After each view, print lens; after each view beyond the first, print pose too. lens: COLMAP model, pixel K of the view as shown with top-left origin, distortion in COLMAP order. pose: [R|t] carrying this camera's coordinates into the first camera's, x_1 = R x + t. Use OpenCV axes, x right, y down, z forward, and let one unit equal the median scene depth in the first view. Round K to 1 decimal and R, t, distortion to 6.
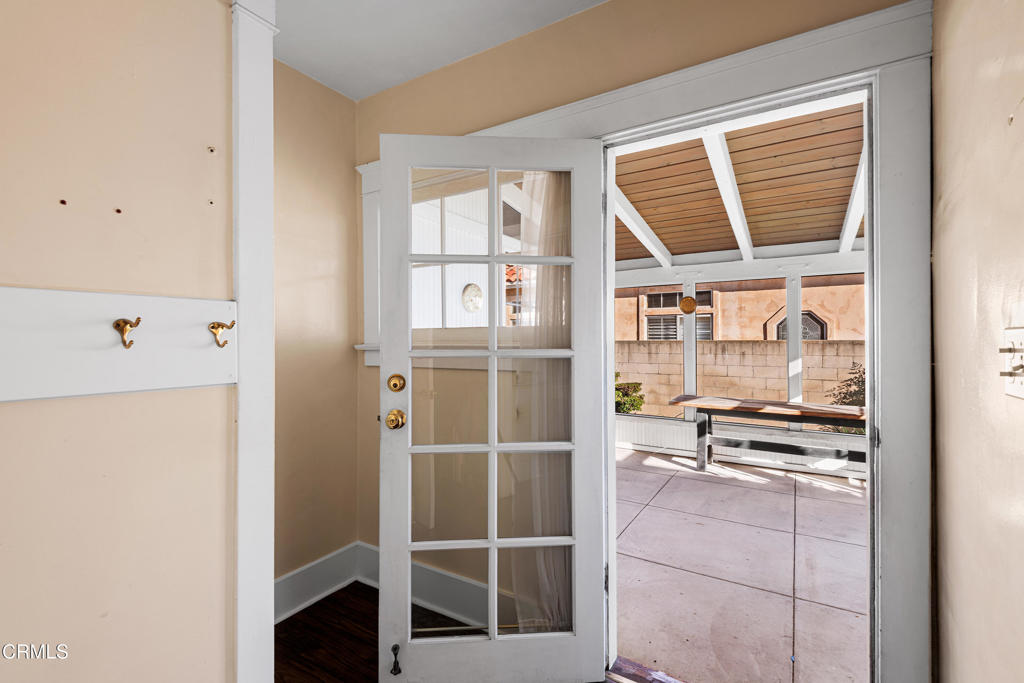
lens RADIAL K [[465.3, 0, 513.8], [0, 465.3, 341.7], [0, 0, 1]] dist [0.020776, -0.007076]
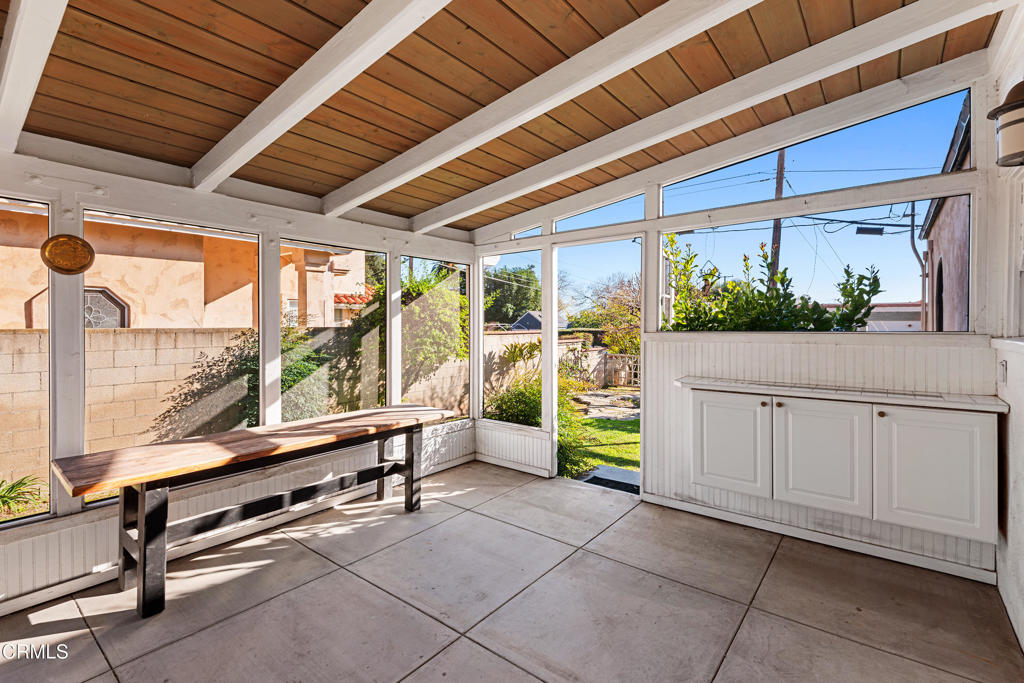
lens RADIAL K [[465.3, 0, 505.8], [0, 465.3, 323.7], [0, 0, 1]] dist [0.020776, -0.007076]
pose [[0.135827, 0.001283, 0.990732, -0.017675], [0.004526, 0.999988, -0.001916, -0.009124], [-0.990722, 0.004744, 0.135819, 0.512212]]
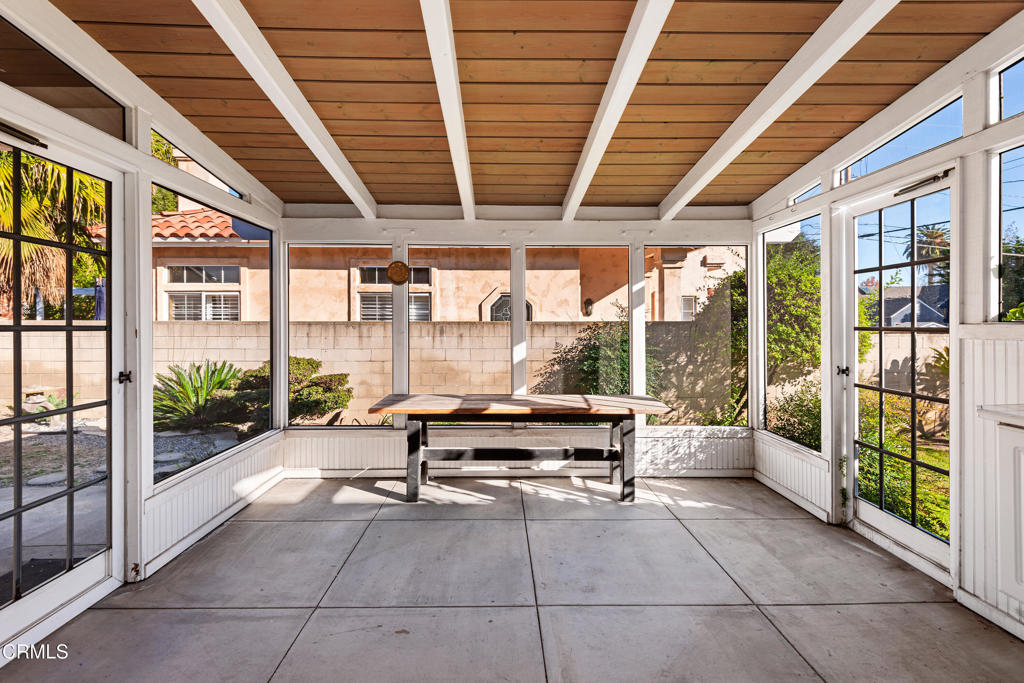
lens RADIAL K [[465.3, 0, 507.2], [0, 465.3, 319.4], [0, 0, 1]] dist [0.020776, -0.007076]
pose [[0.846304, 0.005239, 0.532674, 0.121852], [-0.000297, 0.999956, -0.009363, 0.002789], [-0.532700, 0.007766, 0.846269, 0.271371]]
